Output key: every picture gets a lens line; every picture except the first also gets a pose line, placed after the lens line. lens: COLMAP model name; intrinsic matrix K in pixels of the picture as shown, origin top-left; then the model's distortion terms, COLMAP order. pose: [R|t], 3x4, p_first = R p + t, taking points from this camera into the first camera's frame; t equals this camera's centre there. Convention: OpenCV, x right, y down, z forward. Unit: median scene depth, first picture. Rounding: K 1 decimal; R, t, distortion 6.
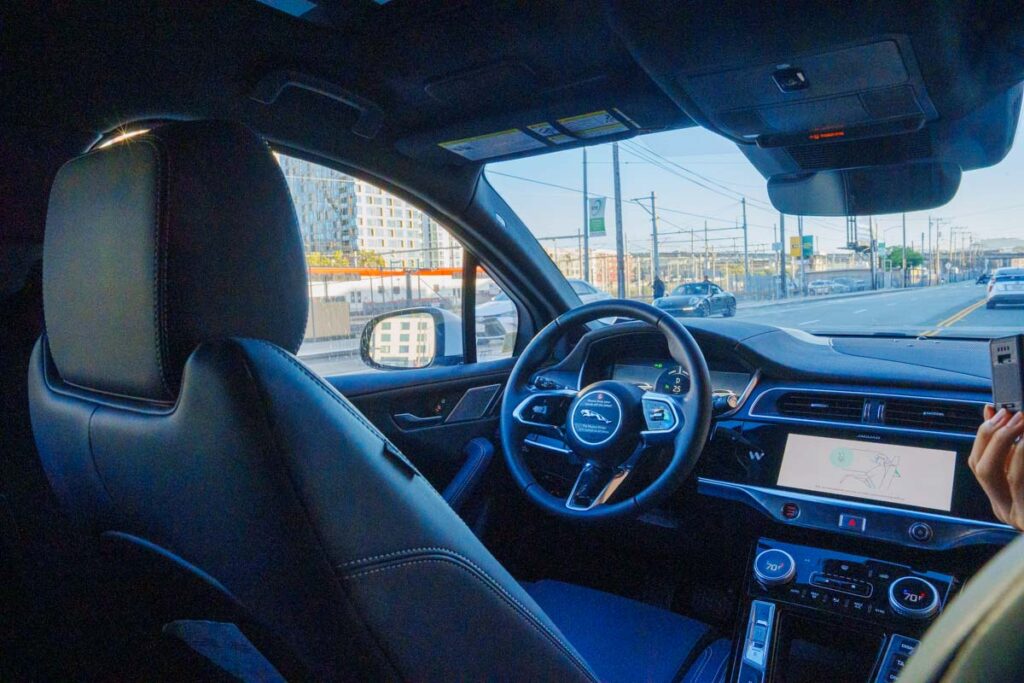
lens RADIAL K [[683.3, 0, 512.0], [0, 683.3, 341.5], [0, 0, 1]] dist [-0.156498, 0.121977]
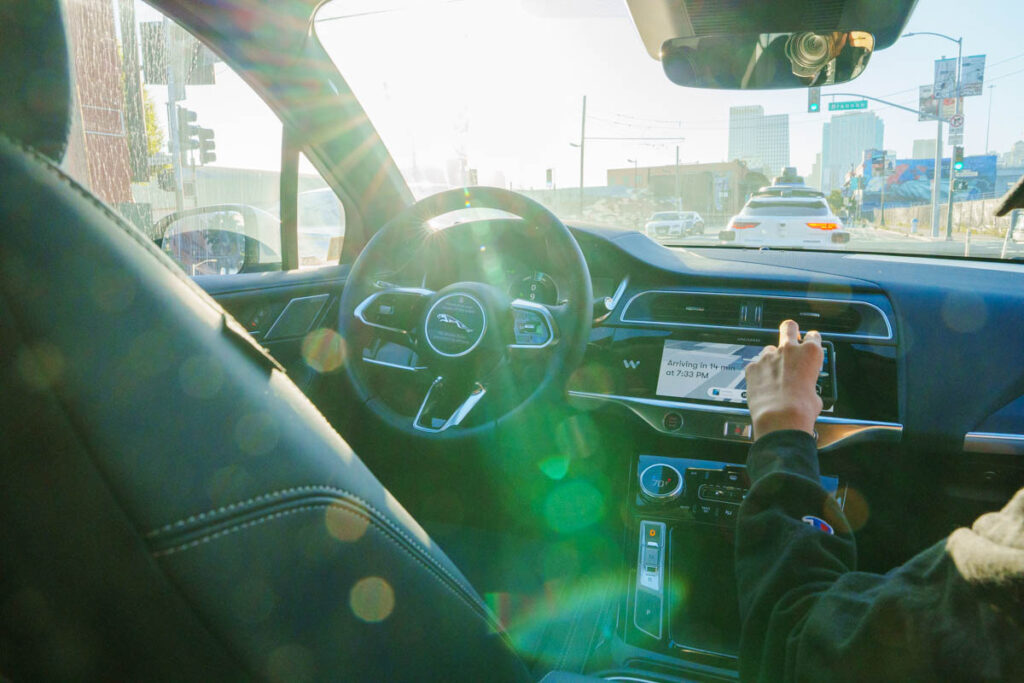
lens RADIAL K [[683.3, 0, 512.0], [0, 683.3, 341.5], [0, 0, 1]] dist [-0.156498, 0.121977]
pose [[0.958010, -0.024528, 0.285683, -0.053688], [-0.003024, 0.995415, 0.095606, 0.054627], [-0.286718, -0.092456, 0.953543, 0.176468]]
